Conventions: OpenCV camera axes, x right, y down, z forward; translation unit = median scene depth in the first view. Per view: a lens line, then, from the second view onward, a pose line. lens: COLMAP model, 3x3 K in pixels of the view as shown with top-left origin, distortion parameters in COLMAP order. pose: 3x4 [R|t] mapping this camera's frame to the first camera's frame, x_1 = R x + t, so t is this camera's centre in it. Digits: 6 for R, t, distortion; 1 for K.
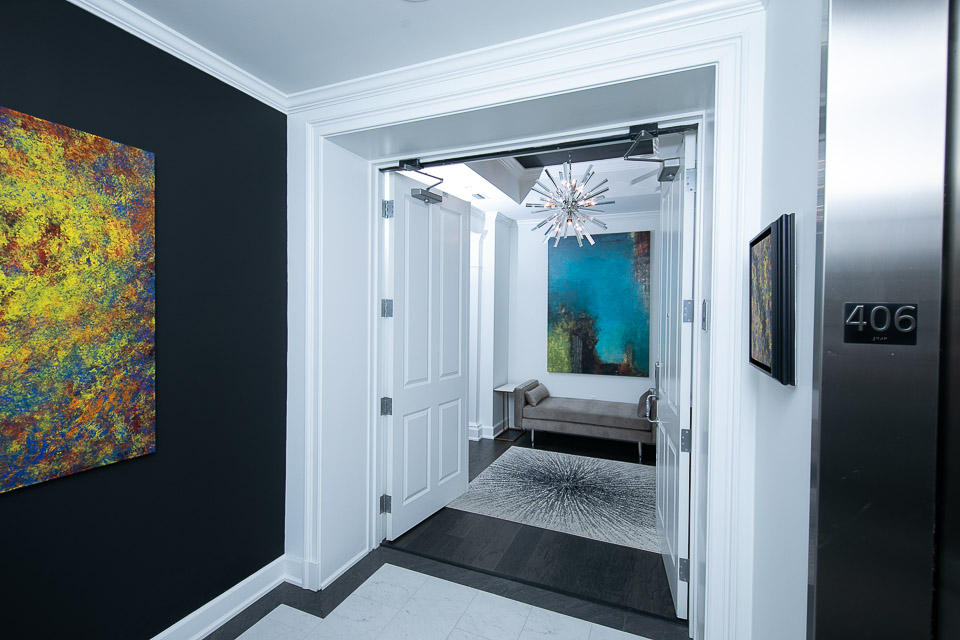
lens RADIAL K [[431.7, 0, 478.5], [0, 431.7, 315.3], [0, 0, 1]] dist [0.001115, -0.000065]
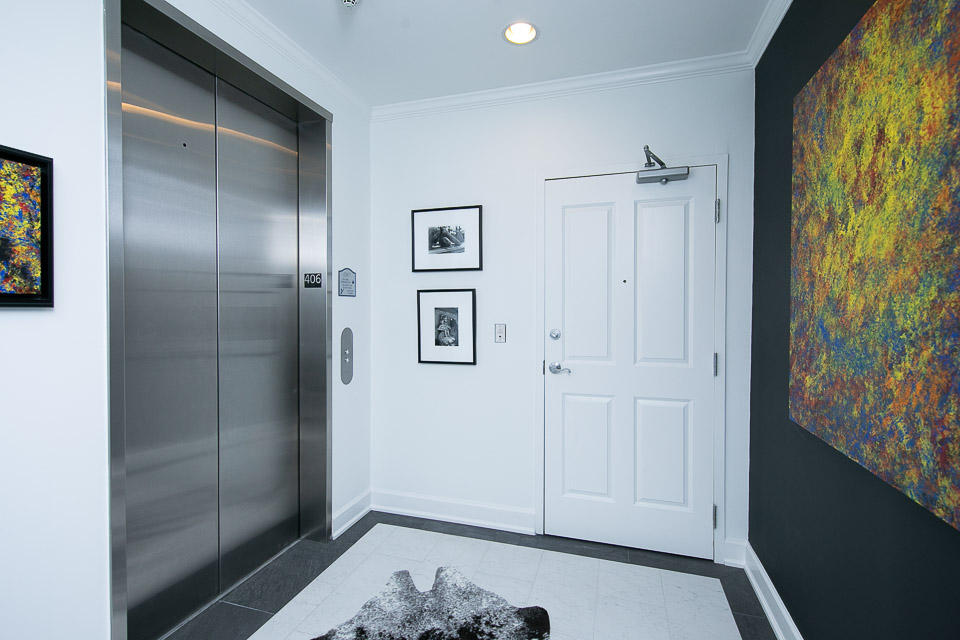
lens RADIAL K [[431.7, 0, 478.5], [0, 431.7, 315.3], [0, 0, 1]] dist [0.001115, -0.000065]
pose [[-0.995842, -0.007478, -0.090789, -0.215089], [-0.009672, 0.999671, 0.023750, 0.086005], [0.090581, 0.024529, -0.995587, 1.529022]]
